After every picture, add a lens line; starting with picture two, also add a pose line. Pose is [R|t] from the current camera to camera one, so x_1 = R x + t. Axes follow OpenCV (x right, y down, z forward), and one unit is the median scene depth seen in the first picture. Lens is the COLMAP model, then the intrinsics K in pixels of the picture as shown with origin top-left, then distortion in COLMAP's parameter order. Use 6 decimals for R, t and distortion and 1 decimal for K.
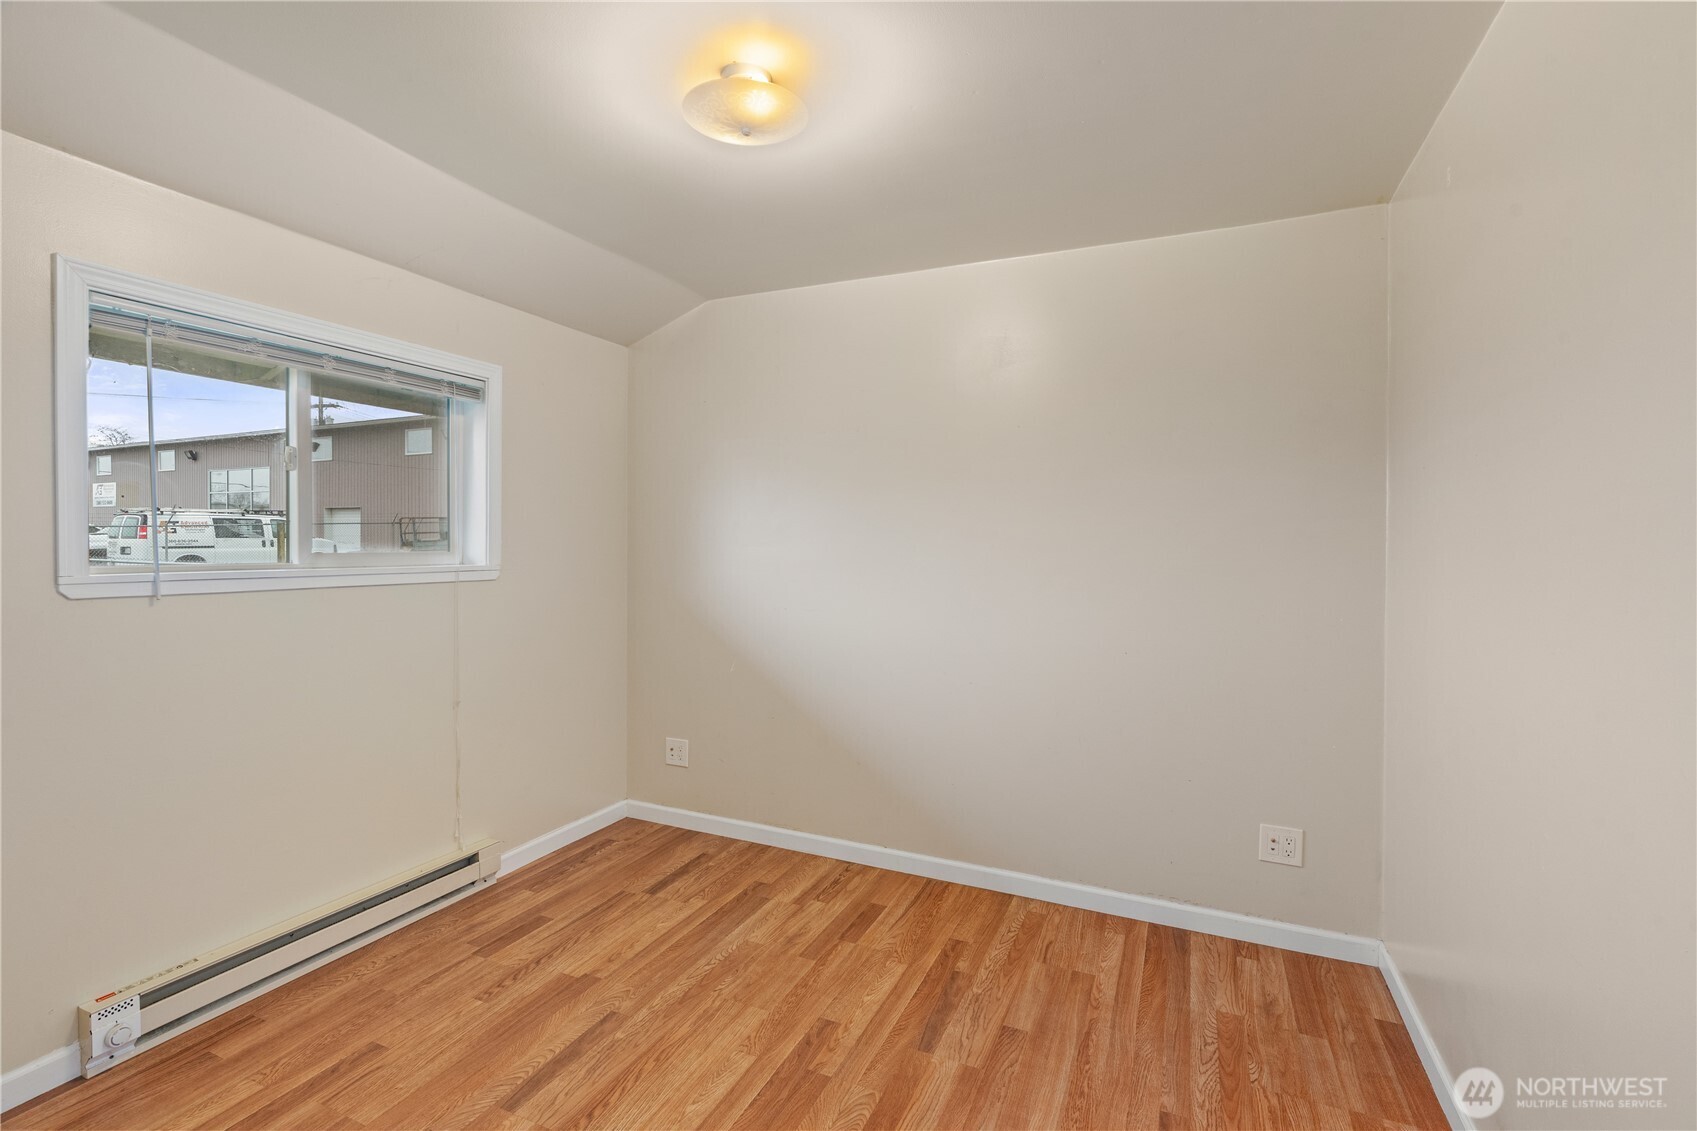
lens RADIAL K [[761.4, 0, 854.6], [0, 761.4, 558.8], [0, 0, 1]] dist [0.000735, 0.000305]
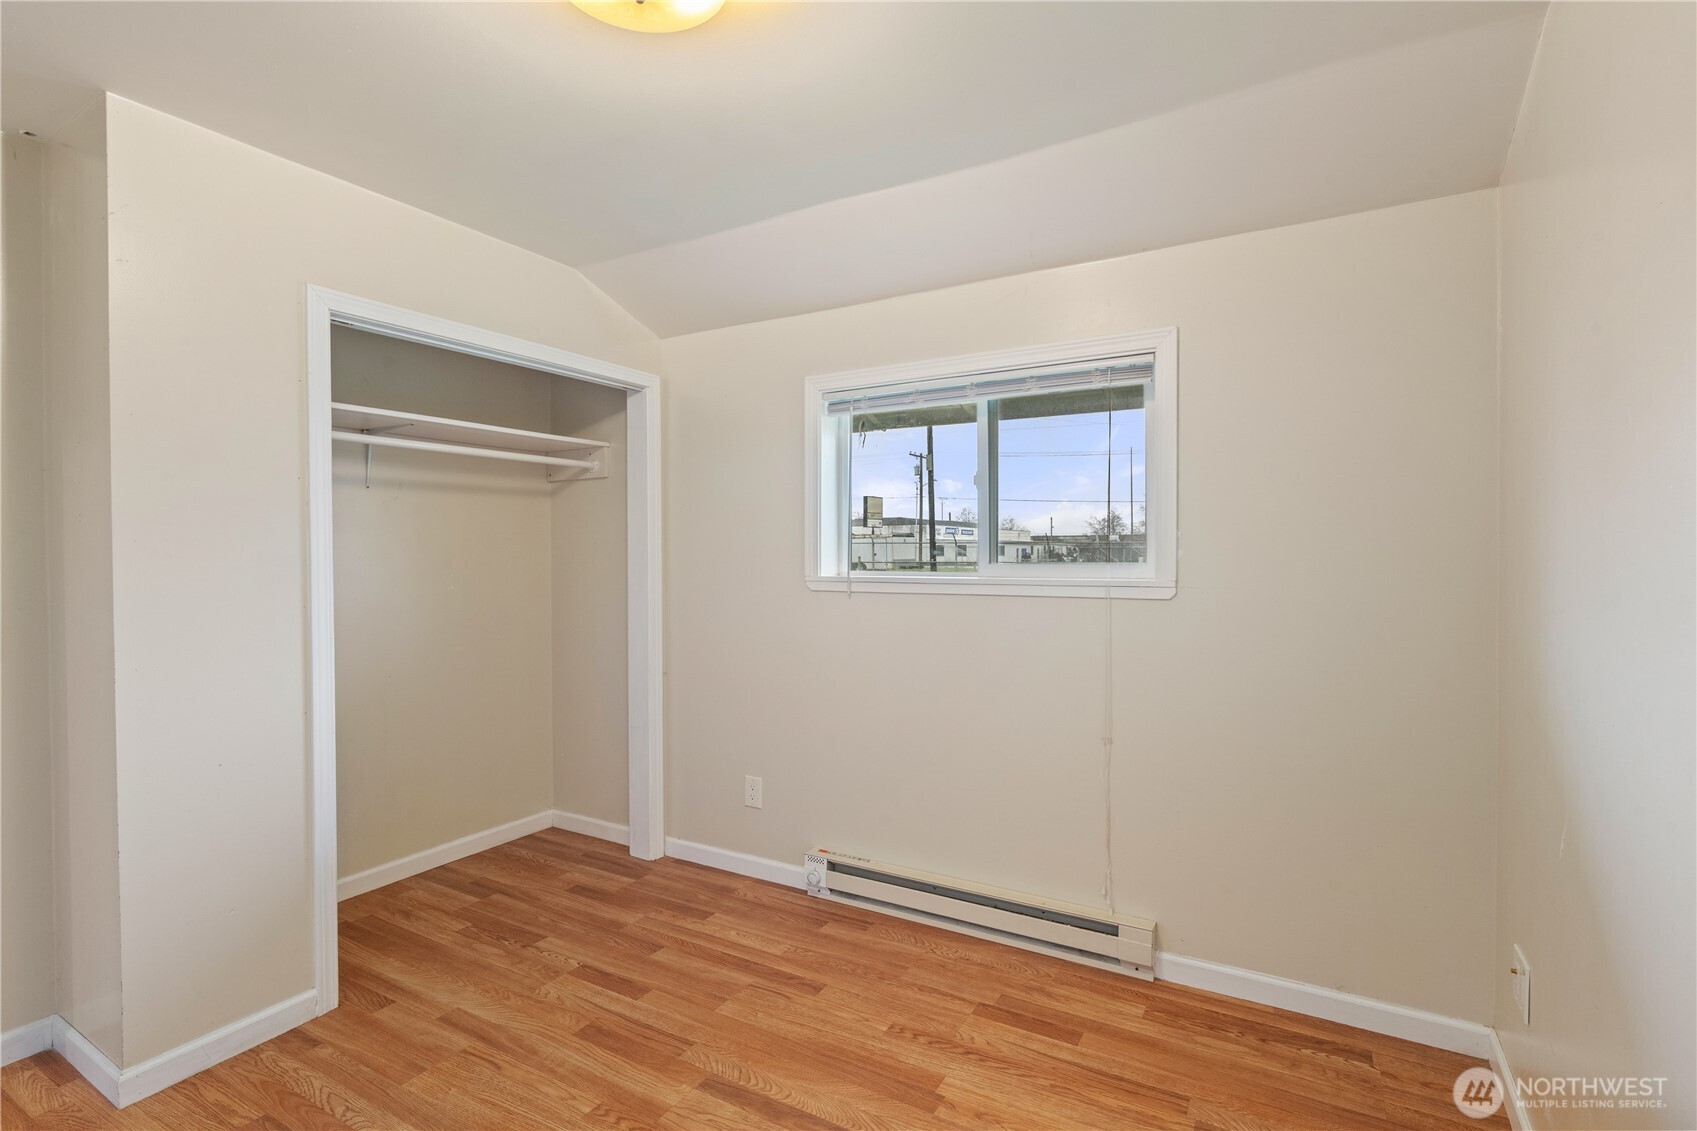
lens RADIAL K [[761.4, 0, 857.9], [0, 761.4, 563.2], [0, 0, 1]] dist [0.000735, 0.000305]
pose [[-0.080738, 0.004712, -0.996724, 0.423781], [-0.015569, 0.999861, 0.005988, -0.012210], [0.996614, 0.016002, -0.080653, 0.931355]]
